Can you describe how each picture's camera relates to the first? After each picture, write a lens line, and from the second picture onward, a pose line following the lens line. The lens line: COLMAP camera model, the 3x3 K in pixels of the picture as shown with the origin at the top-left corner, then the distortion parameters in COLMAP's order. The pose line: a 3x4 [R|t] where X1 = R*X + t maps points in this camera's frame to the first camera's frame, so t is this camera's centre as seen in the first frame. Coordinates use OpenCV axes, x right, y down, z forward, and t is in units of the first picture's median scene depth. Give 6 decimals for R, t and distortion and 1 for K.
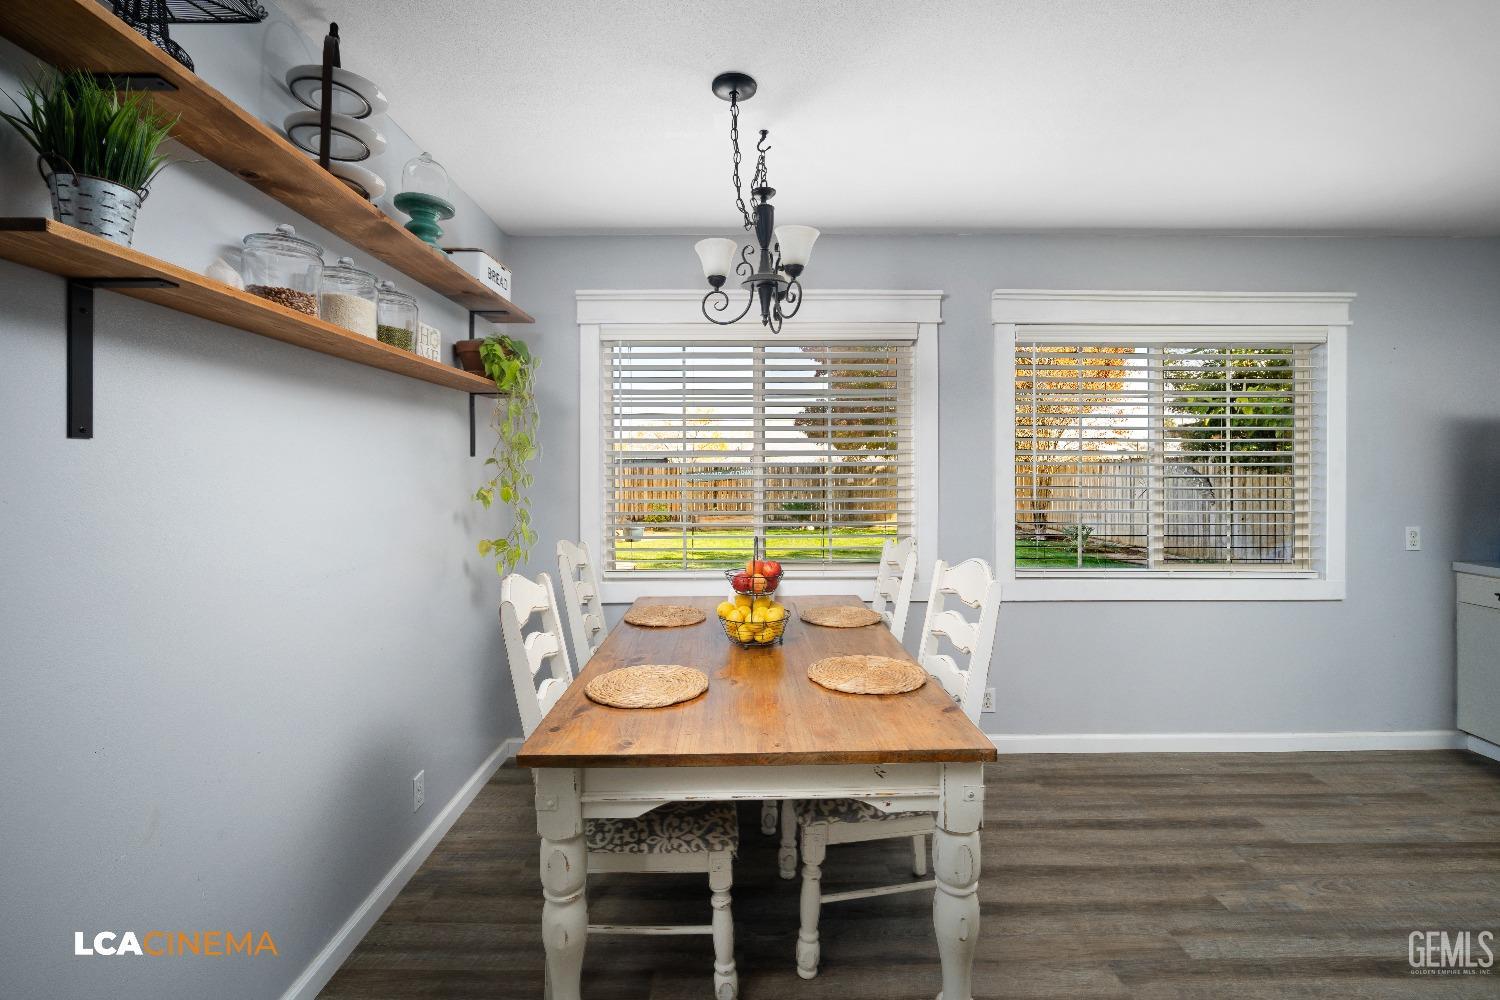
lens RADIAL K [[881.4, 0, 748.9], [0, 881.4, 495.7], [0, 0, 1]] dist [-0.009475, -0.001762]
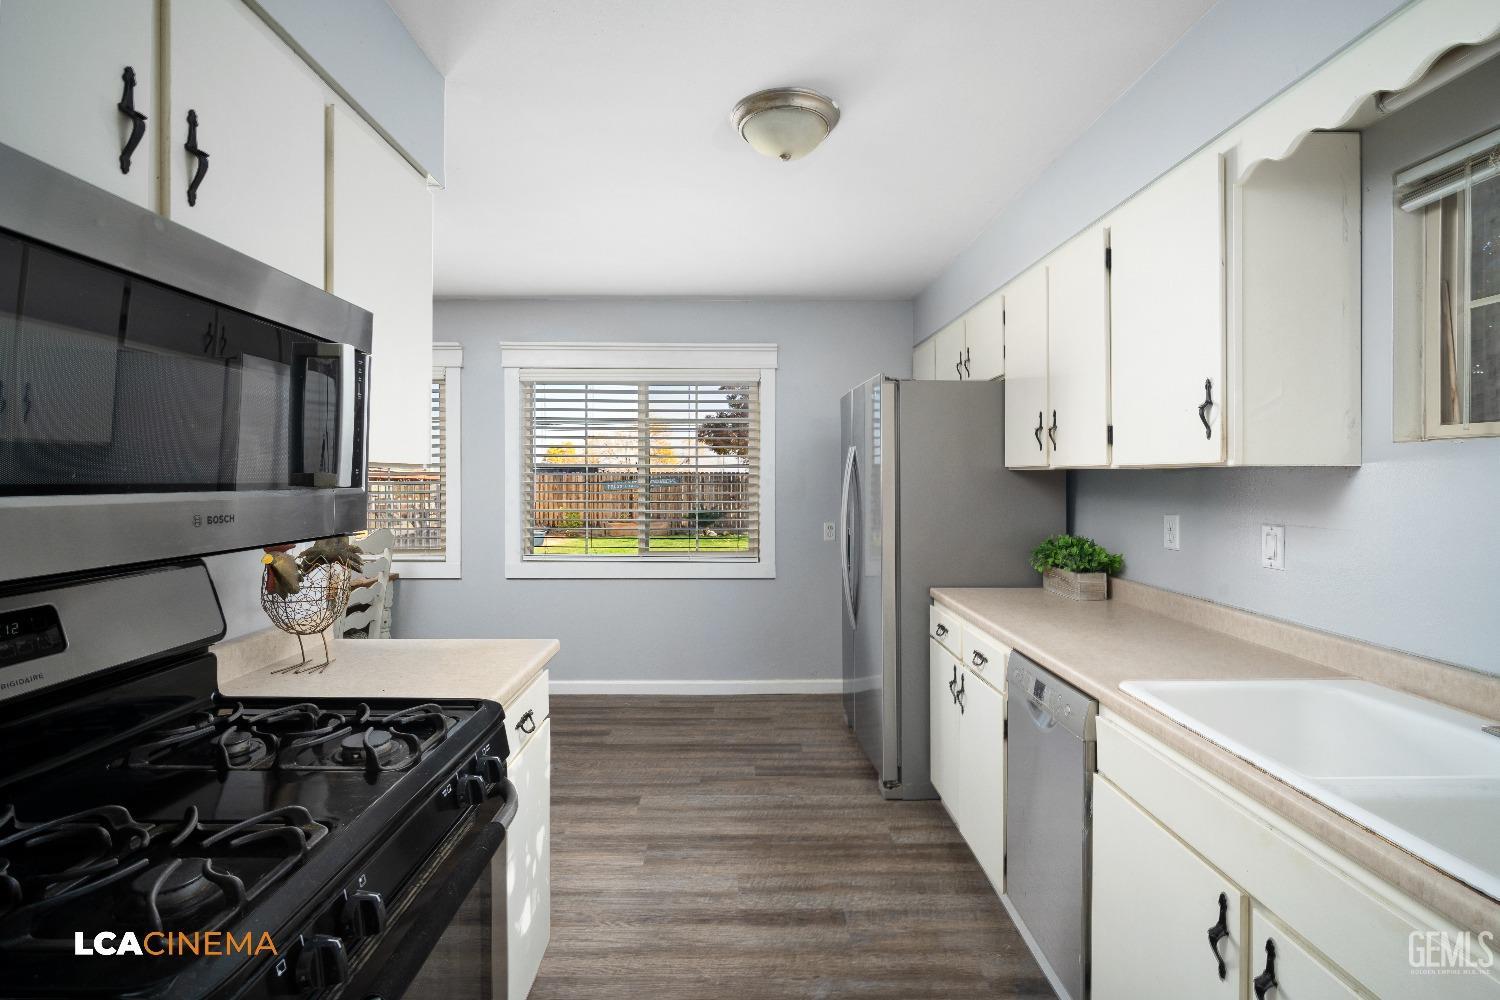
lens RADIAL K [[664.8, 0, 750.3], [0, 664.8, 489.5], [0, 0, 1]] dist [-0.001855, 0.000358]
pose [[0.999962, 0.003371, 0.008091, 0.169437], [-0.003269, 0.999915, -0.012626, -0.000361], [-0.008133, 0.012599, 0.999888, 0.001414]]
